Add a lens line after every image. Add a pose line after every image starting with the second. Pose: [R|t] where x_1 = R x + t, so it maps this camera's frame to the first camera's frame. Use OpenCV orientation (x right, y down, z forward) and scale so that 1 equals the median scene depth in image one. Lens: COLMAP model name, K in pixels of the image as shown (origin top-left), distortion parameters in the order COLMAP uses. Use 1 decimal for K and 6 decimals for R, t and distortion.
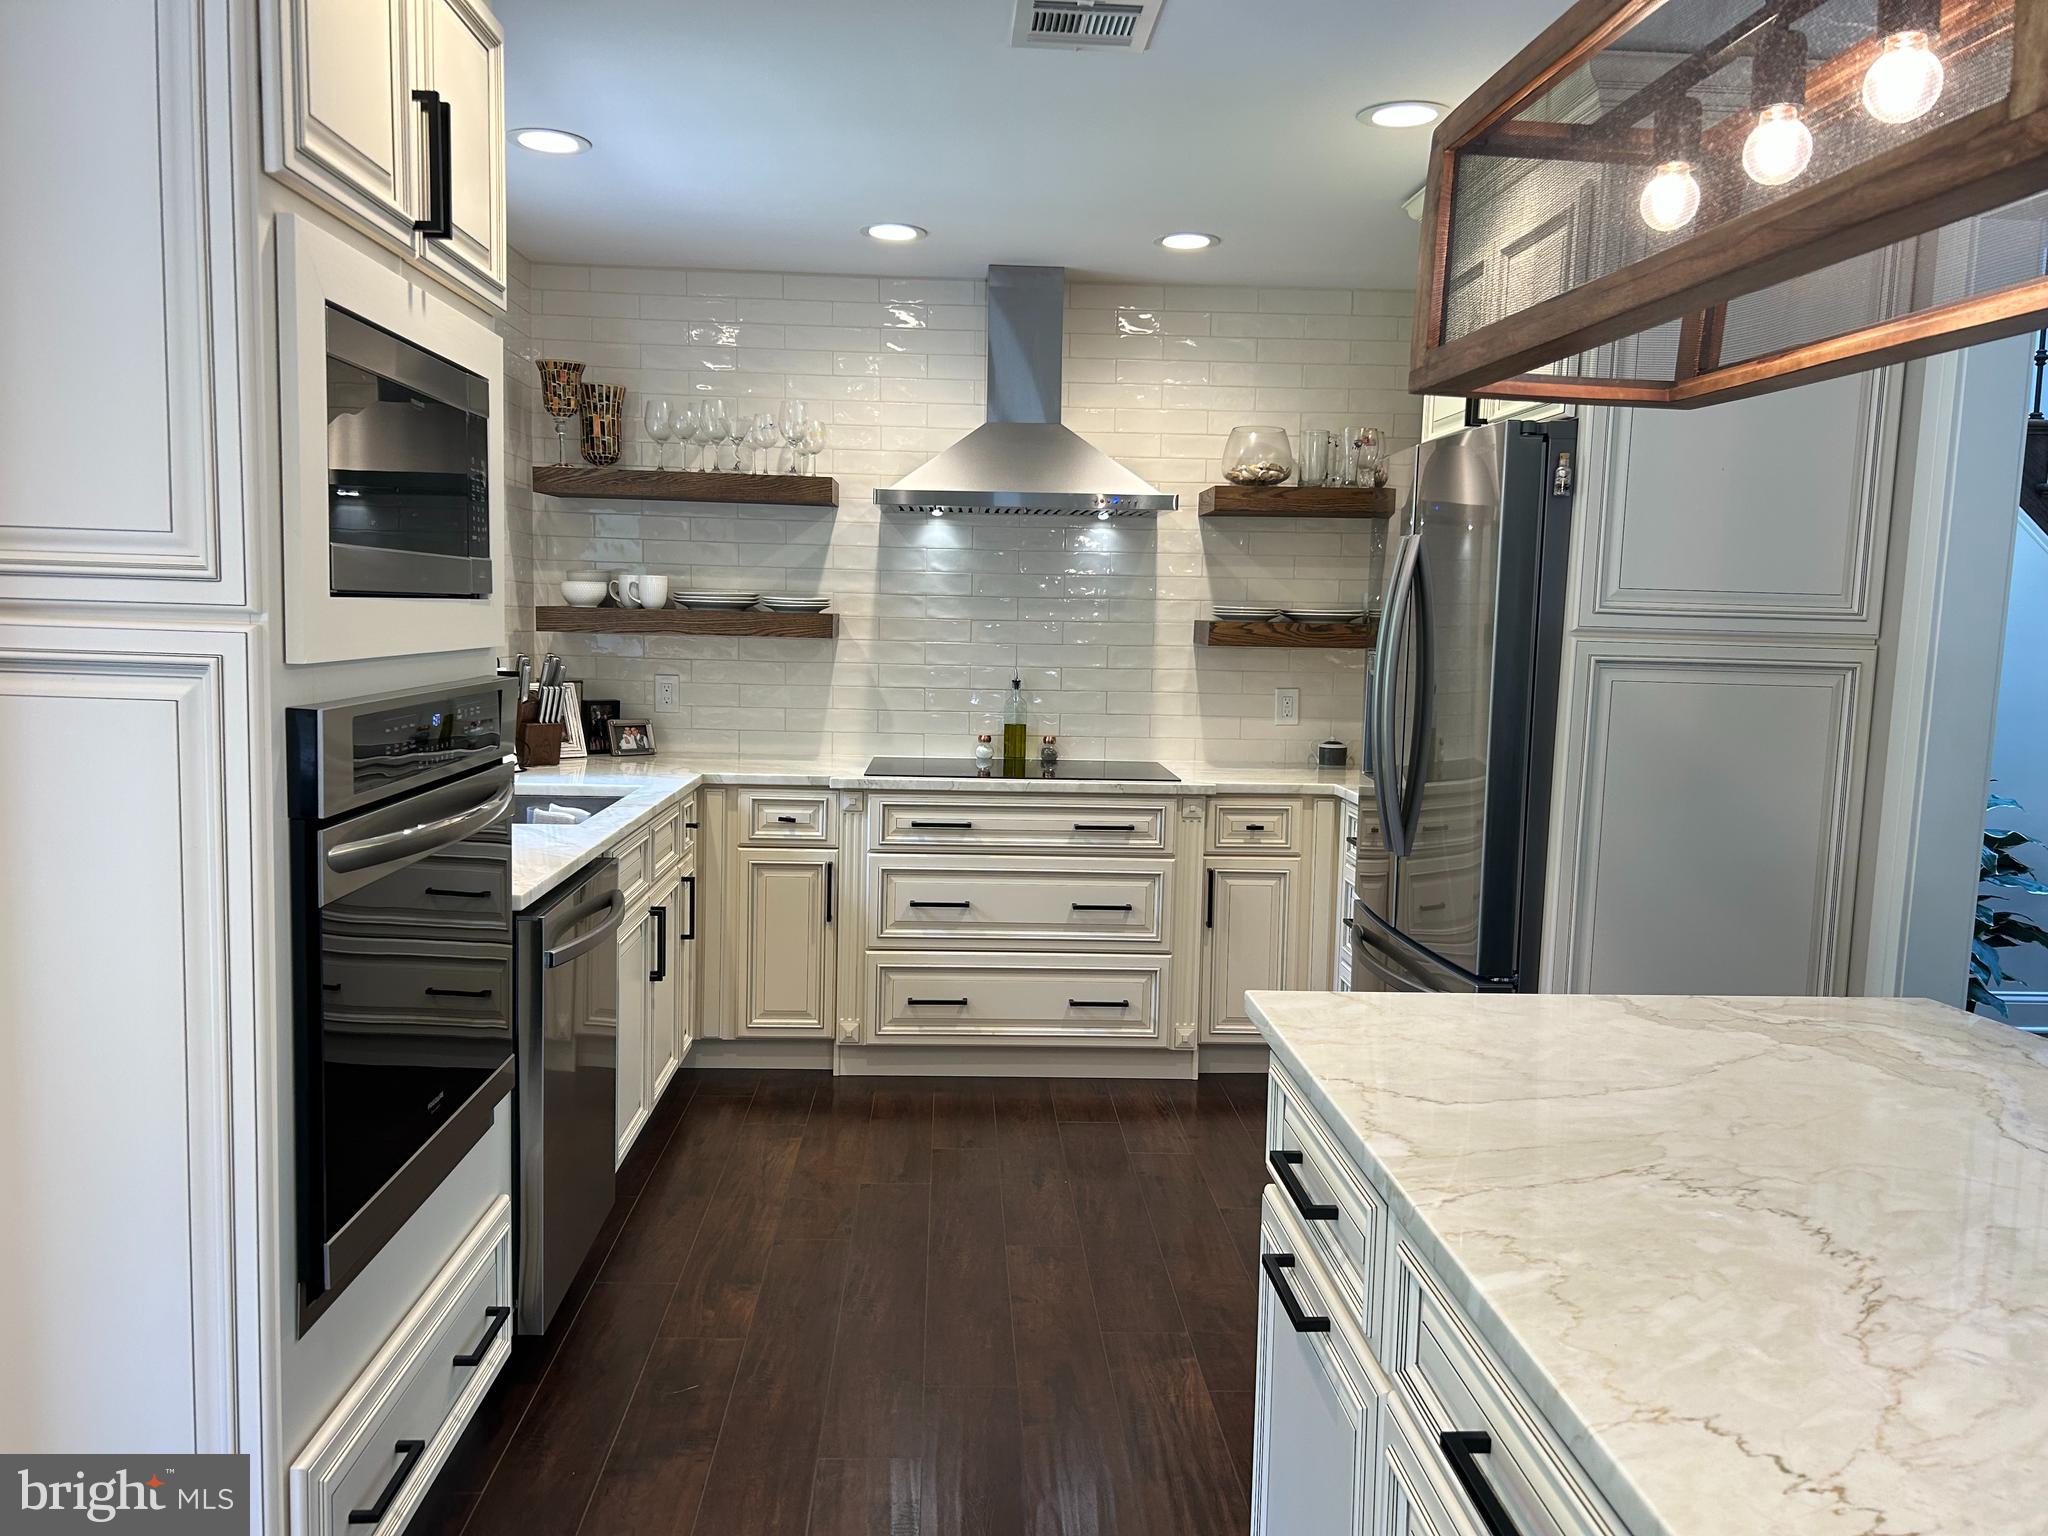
lens RADIAL K [[1533.9, 0, 1023.5], [0, 1533.9, 778.6], [0, 0, 1]] dist [0.076182, -0.076577]
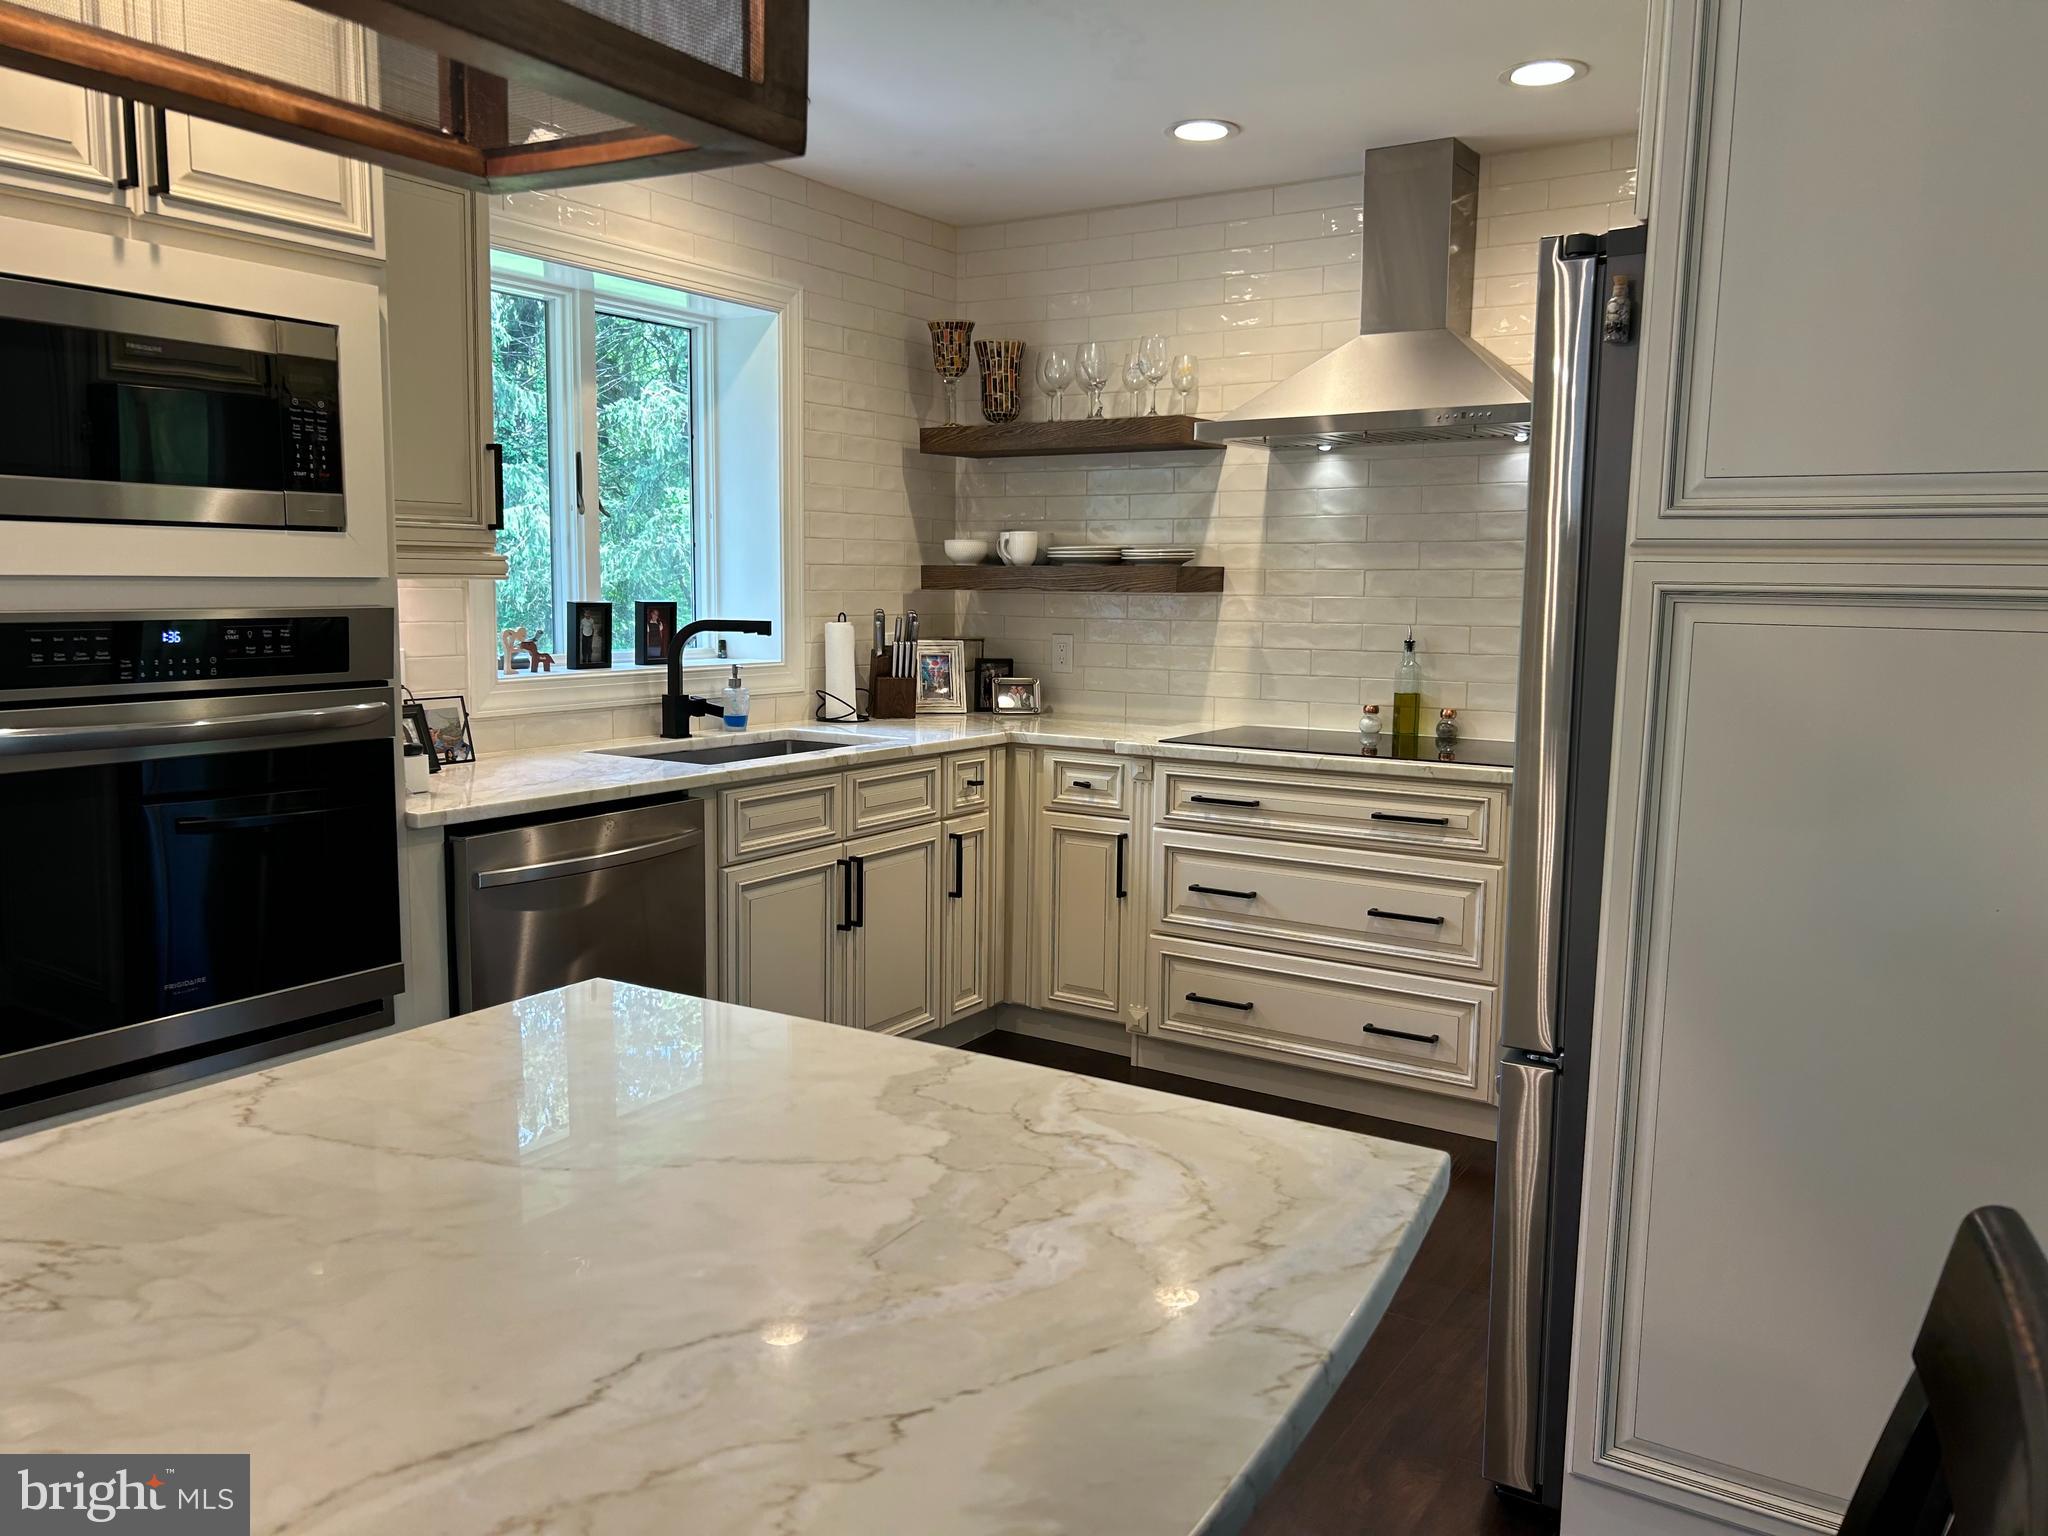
lens RADIAL K [[1533.9, 0, 995.2], [0, 1533.9, 777.7], [0, 0, 1]] dist [0.076182, -0.076577]
pose [[0.807710, 0.060557, -0.586461, 0.339075], [-0.054785, 0.998116, 0.027609, -0.000520], [0.587028, 0.009829, 0.809507, 0.200563]]
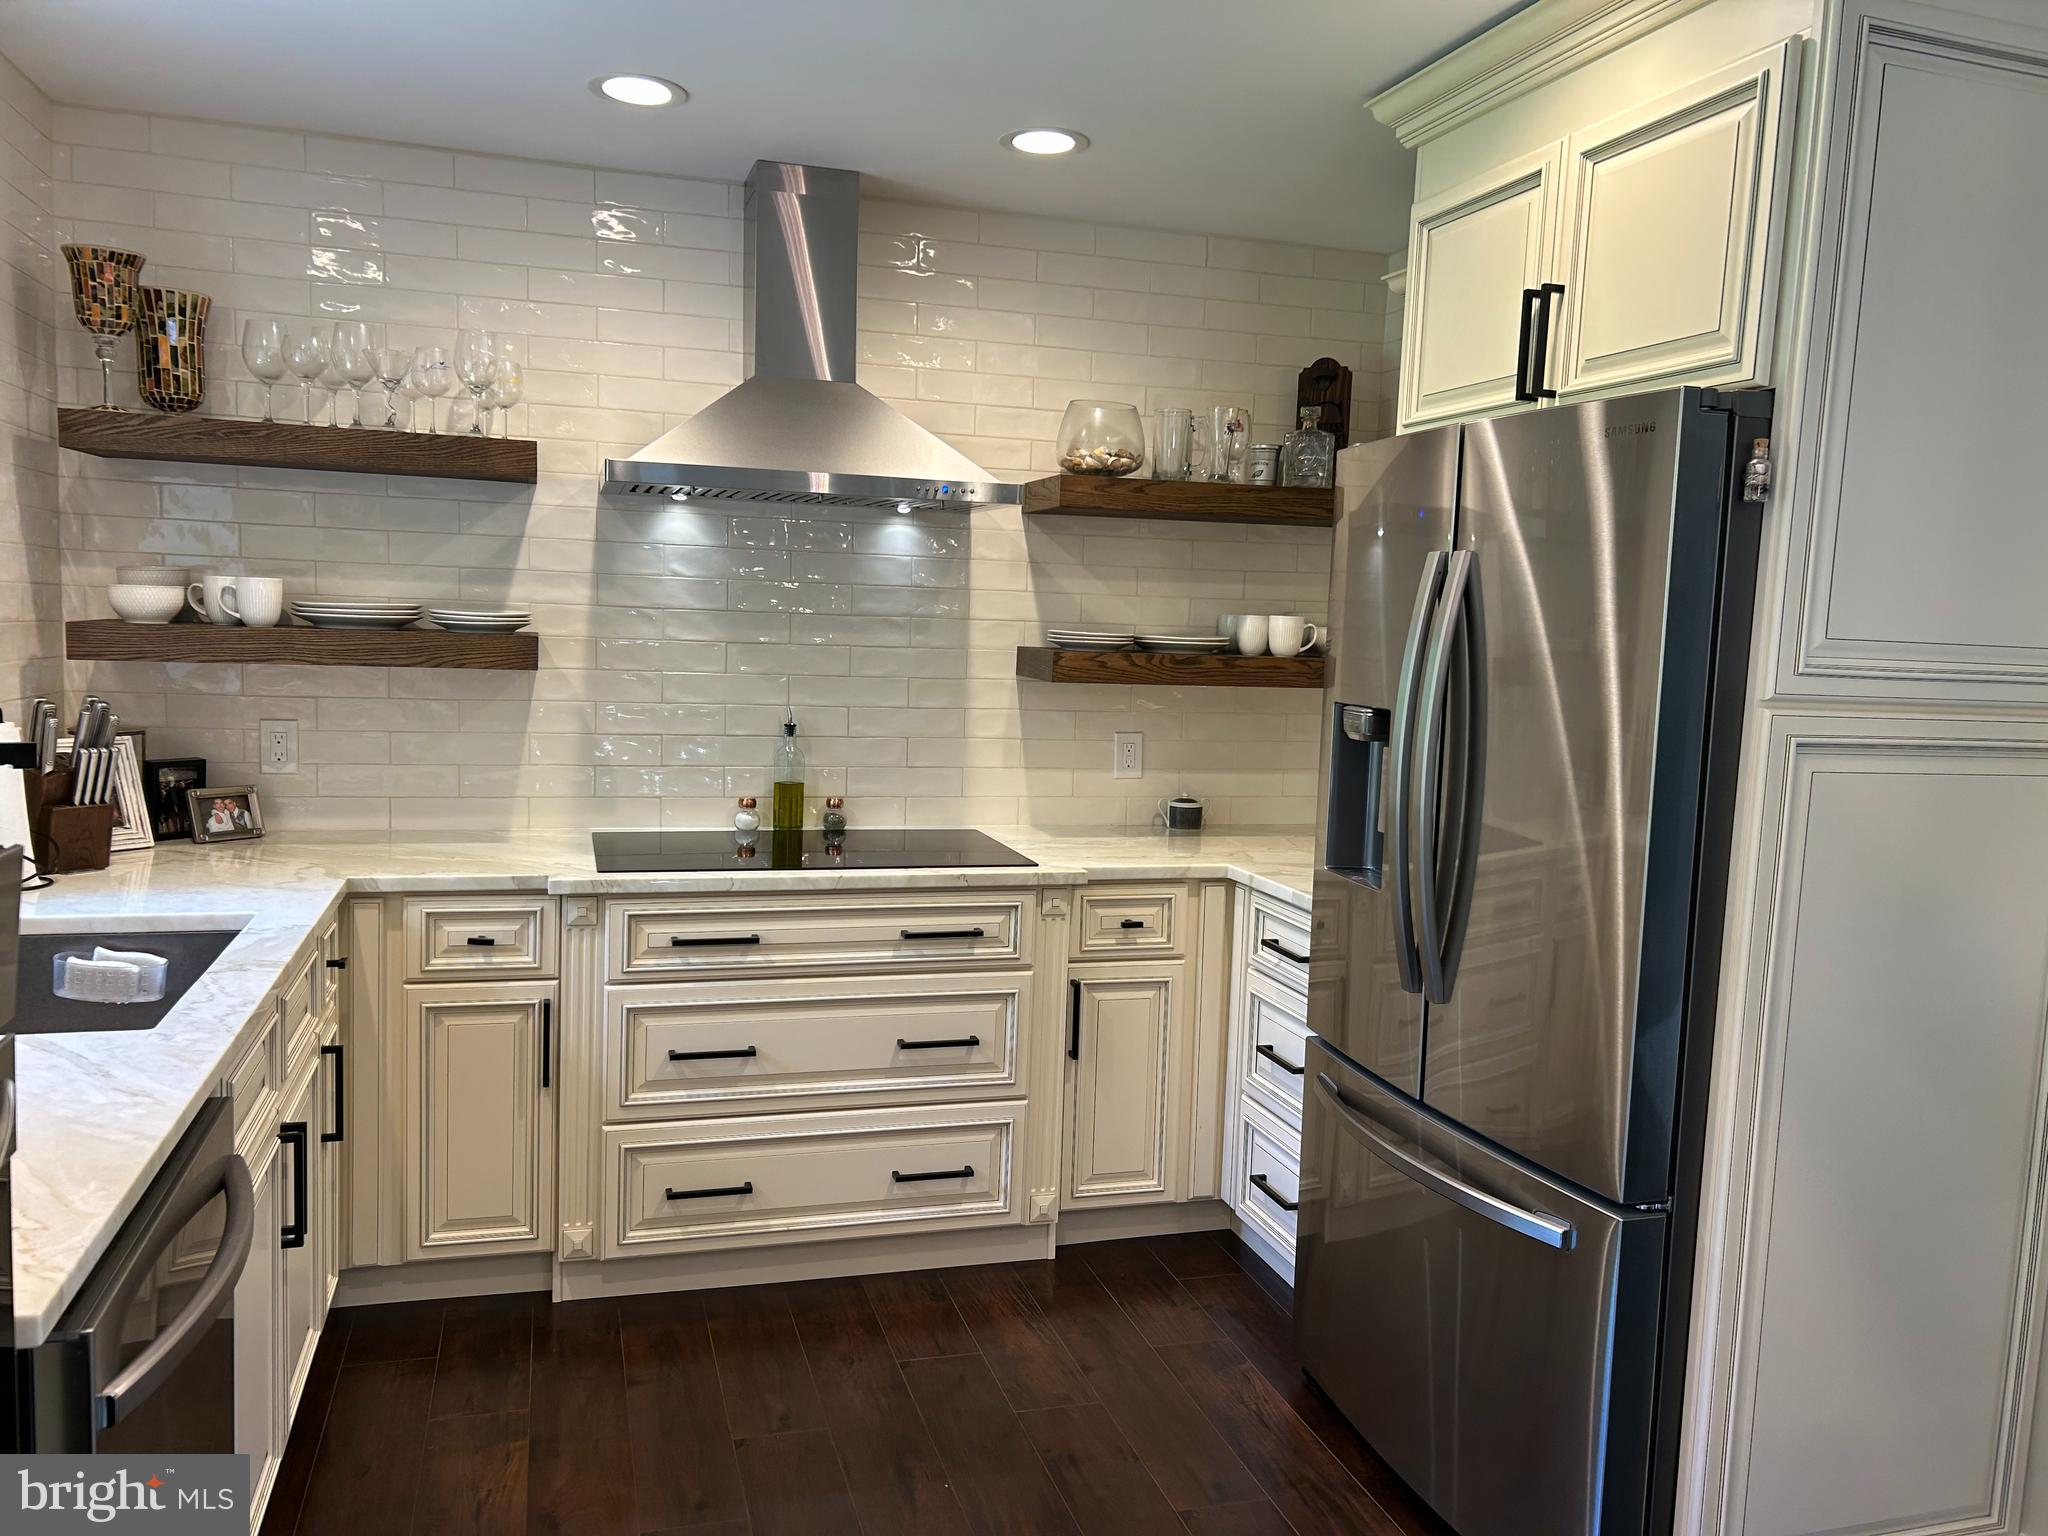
lens RADIAL K [[1533.9, 0, 1000.3], [0, 1533.9, 768.4], [0, 0, 1]] dist [0.076182, -0.076577]
pose [[0.972821, -0.011785, 0.231260, -0.085160], [0.012066, 0.999927, 0.000202, -0.045361], [-0.231246, 0.002593, 0.972892, 0.269117]]
